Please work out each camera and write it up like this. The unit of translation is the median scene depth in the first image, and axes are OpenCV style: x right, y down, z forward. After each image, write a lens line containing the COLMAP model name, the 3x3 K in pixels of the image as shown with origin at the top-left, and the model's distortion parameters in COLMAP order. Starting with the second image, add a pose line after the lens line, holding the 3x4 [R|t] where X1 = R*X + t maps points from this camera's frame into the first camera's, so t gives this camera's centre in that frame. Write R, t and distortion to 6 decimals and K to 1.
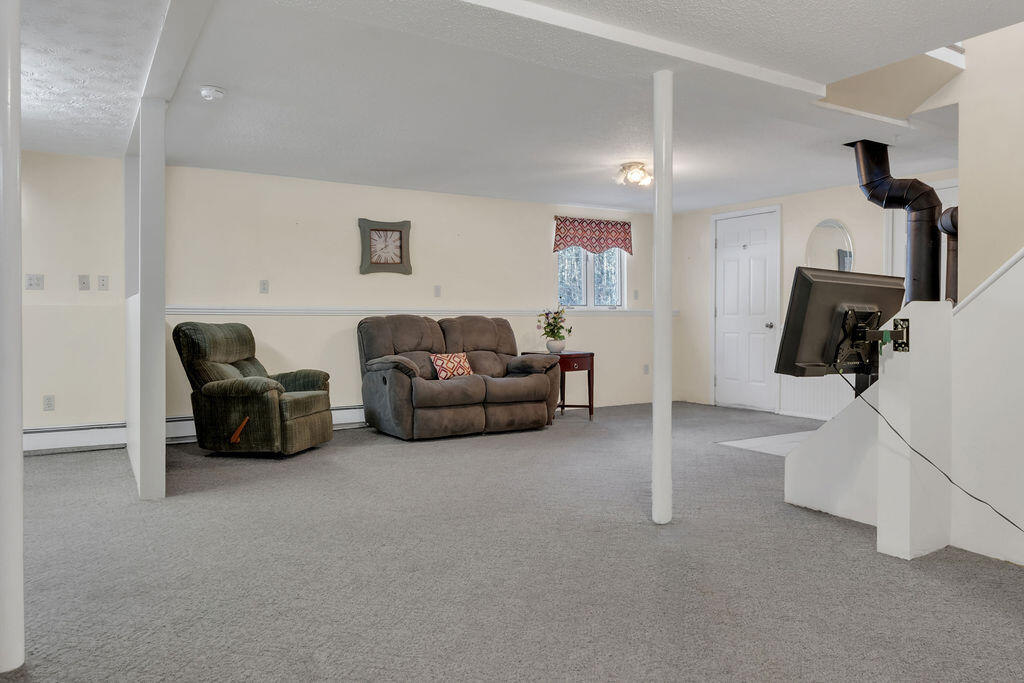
lens RADIAL K [[699.1, 0, 522.8], [0, 699.1, 328.3], [0, 0, 1]] dist [-0.022213, 0.004695]
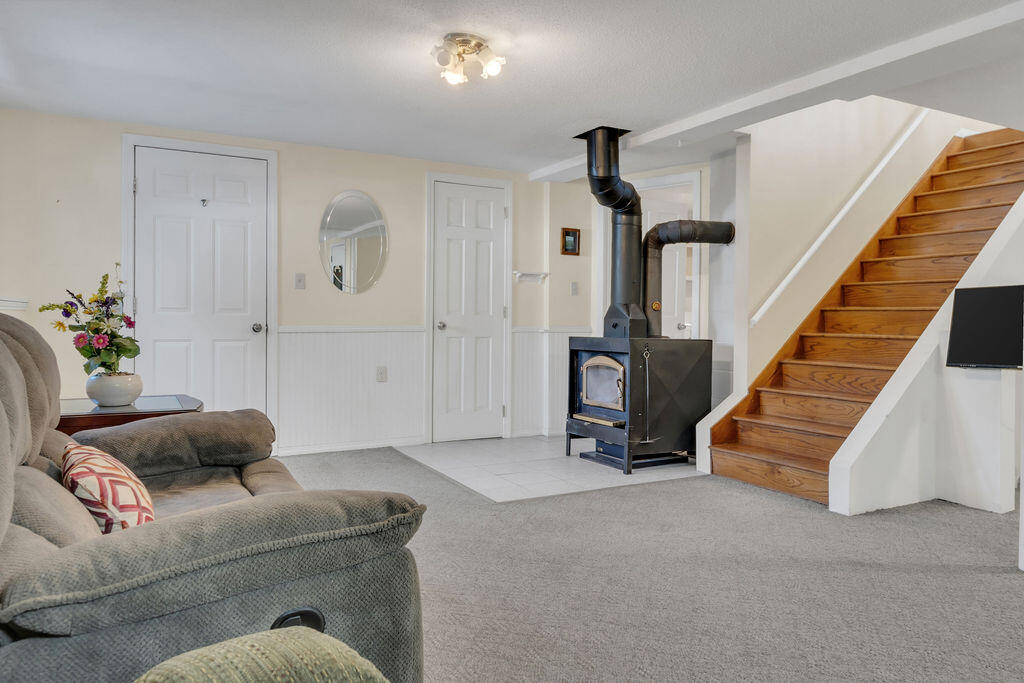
lens RADIAL K [[699.1, 0, 522.8], [0, 699.1, 328.3], [0, 0, 1]] dist [-0.022213, 0.004695]
pose [[0.054151, -0.012961, 0.998449, -0.297991], [0.008096, 0.999889, 0.012541, -0.010055], [-0.998500, 0.007404, 0.054250, 0.707325]]
